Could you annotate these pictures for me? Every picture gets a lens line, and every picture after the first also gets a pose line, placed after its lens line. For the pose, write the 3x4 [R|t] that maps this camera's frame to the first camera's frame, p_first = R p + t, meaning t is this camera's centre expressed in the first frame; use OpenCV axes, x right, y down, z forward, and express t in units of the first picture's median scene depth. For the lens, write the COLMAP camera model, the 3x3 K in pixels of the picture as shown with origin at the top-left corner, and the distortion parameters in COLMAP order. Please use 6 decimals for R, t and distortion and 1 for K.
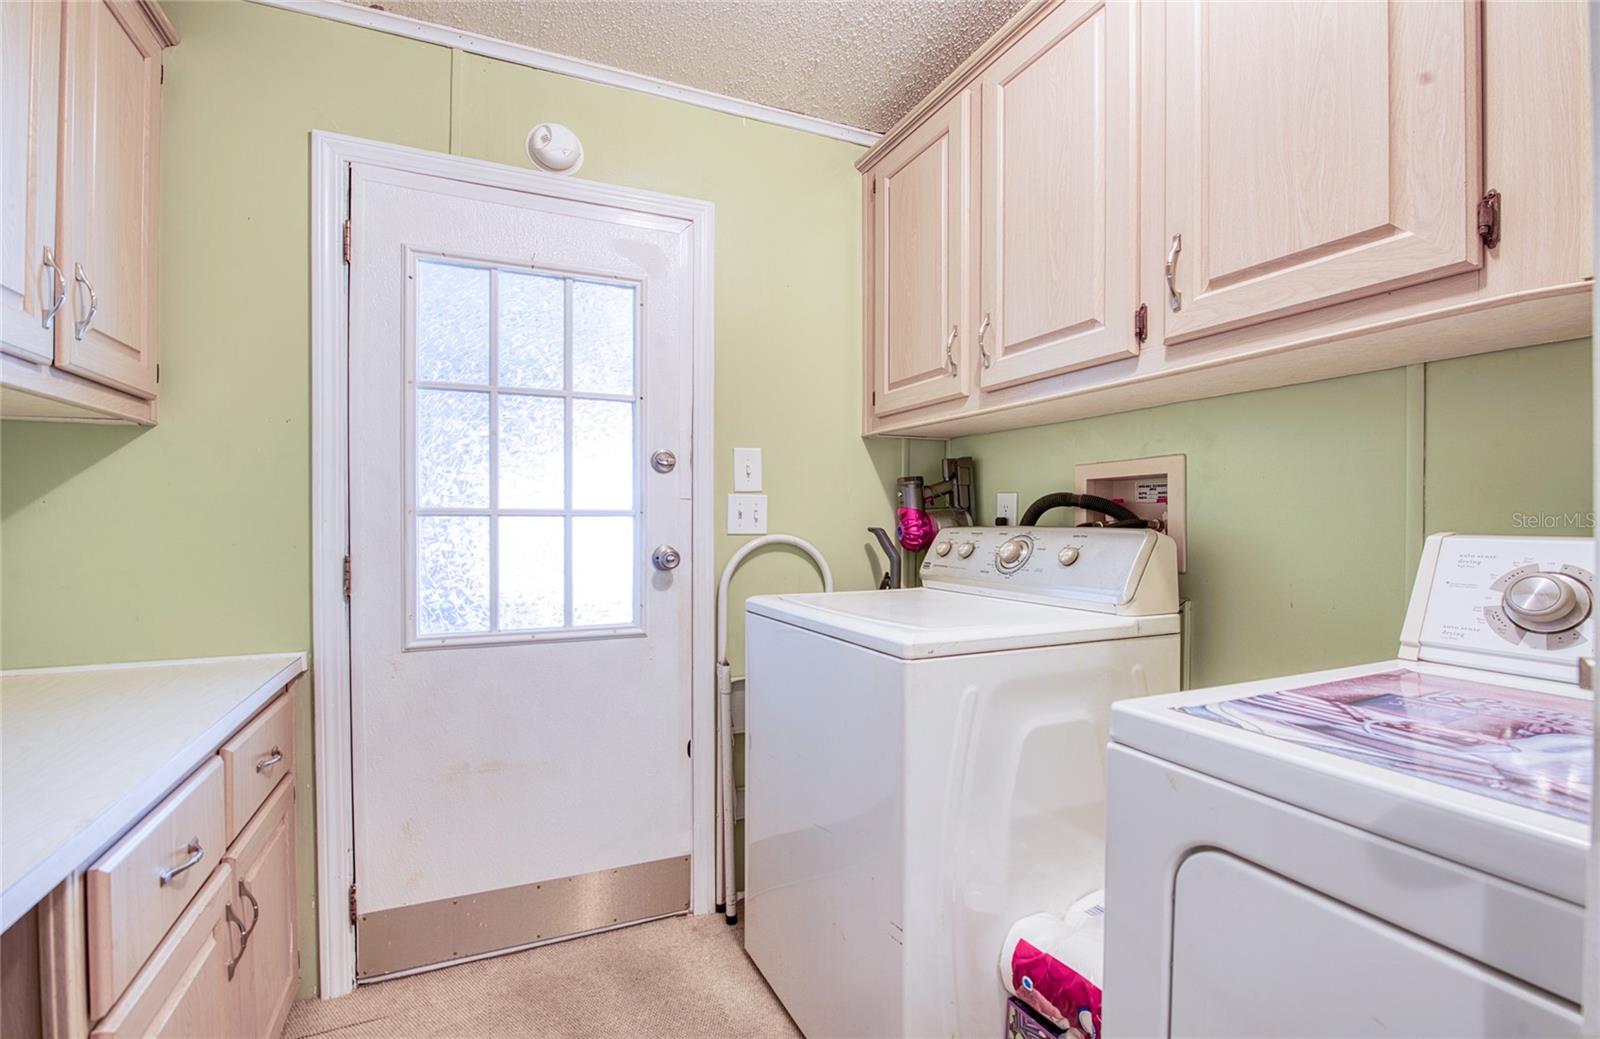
lens RADIAL K [[701.6, 0, 810.1], [0, 701.6, 524.1], [0, 0, 1]] dist [-0.014936, -0.001555]
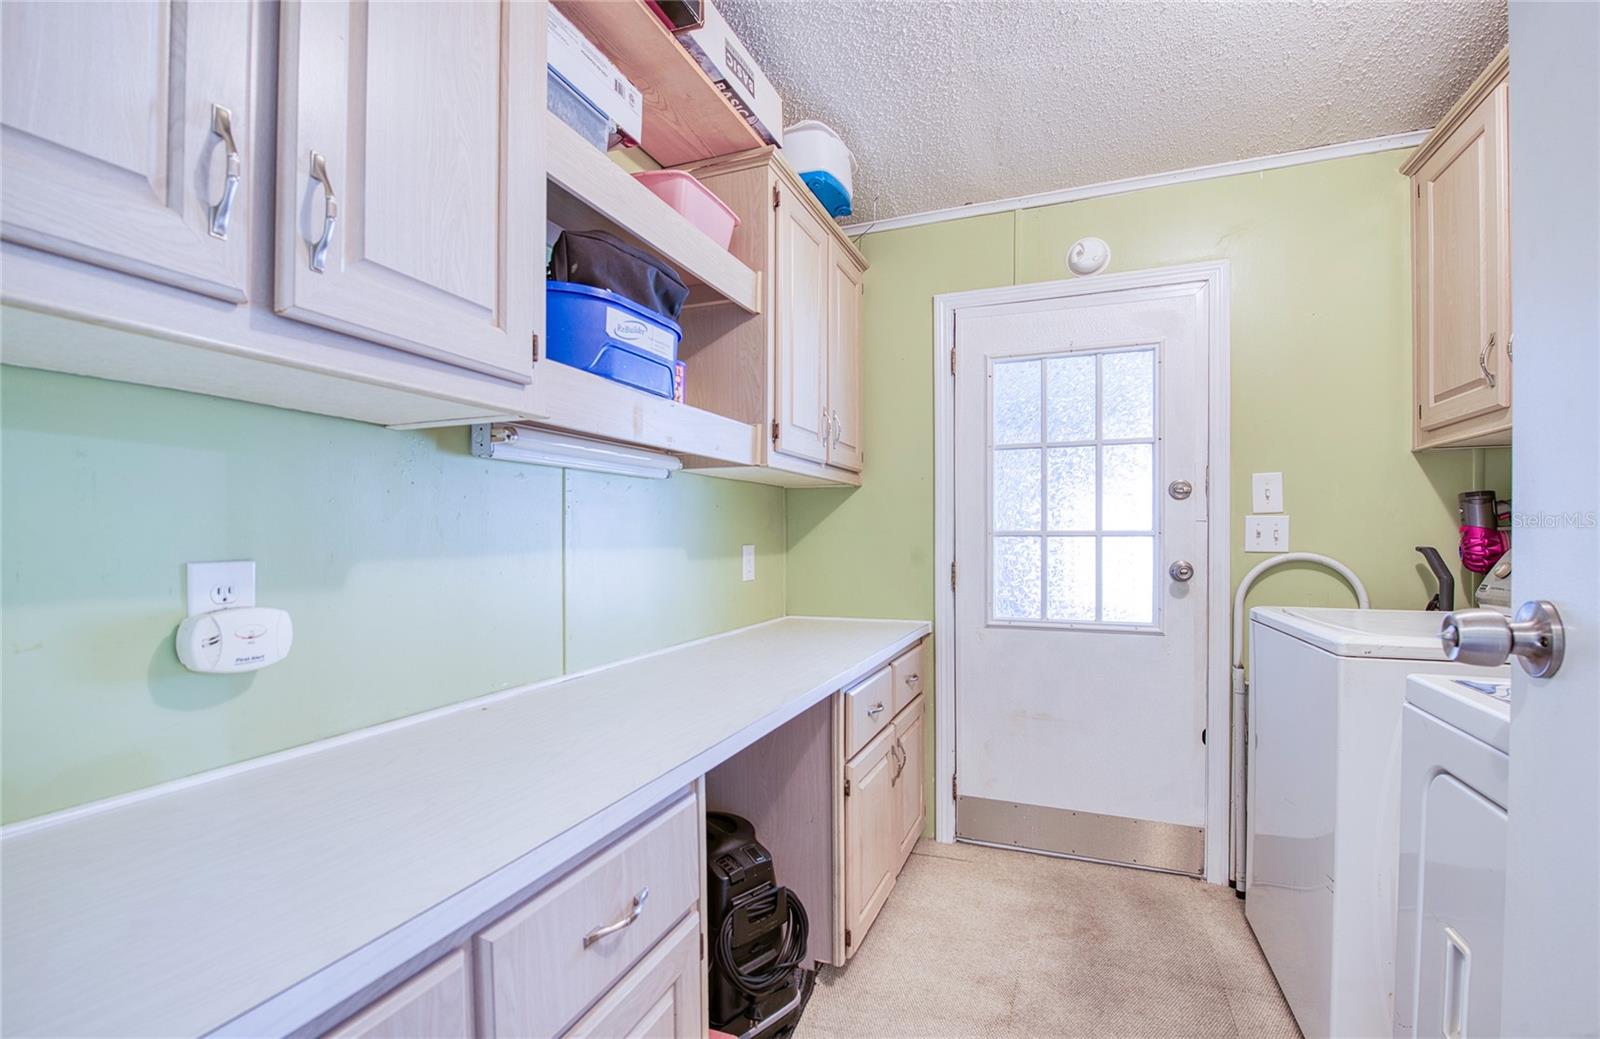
lens RADIAL K [[701.6, 0, 802.1], [0, 701.6, 536.7], [0, 0, 1]] dist [-0.014936, -0.001555]
pose [[0.684586, -0.004390, -0.728919, 0.230443], [-0.004780, 0.999933, -0.010511, 0.006157], [0.728916, 0.010679, 0.684519, -0.299454]]
